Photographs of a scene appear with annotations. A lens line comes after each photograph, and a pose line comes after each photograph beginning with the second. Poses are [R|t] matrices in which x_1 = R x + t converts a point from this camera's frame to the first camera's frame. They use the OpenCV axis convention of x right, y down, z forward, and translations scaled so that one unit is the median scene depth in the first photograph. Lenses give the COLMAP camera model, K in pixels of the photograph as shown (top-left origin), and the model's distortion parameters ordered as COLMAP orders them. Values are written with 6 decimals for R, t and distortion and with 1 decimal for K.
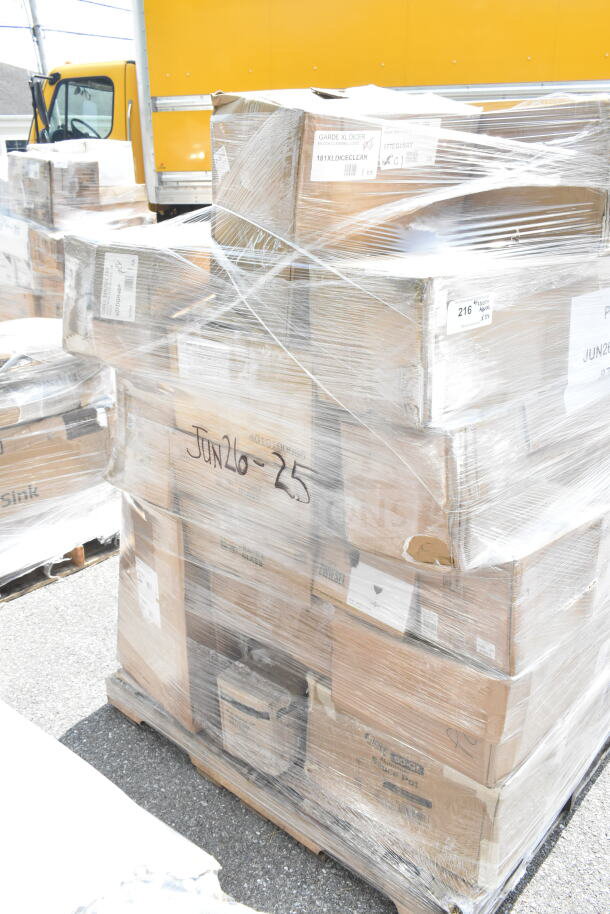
lens RADIAL K [[757.1, 0, 304.7], [0, 757.1, 458.6], [0, 0, 1]] dist [-0.005840, -0.012680]
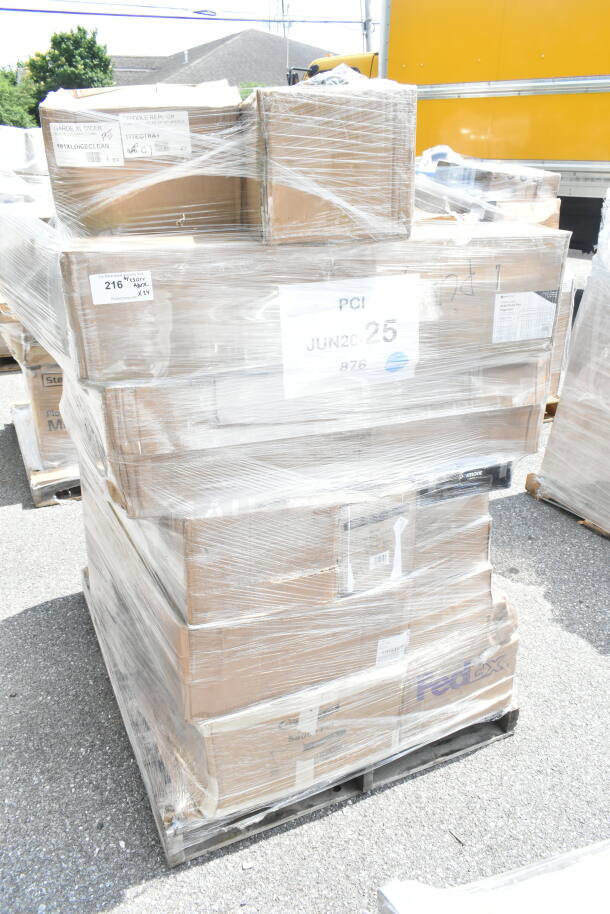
lens RADIAL K [[708.4, 0, 304.0], [0, 708.4, 456.2], [0, 0, 1]] dist [-0.007719, -0.001277]
pose [[0.912881, 0.176935, -0.367888, 0.597684], [-0.163056, 0.984219, 0.068749, -0.040741], [0.374247, -0.002773, 0.927325, 0.080564]]
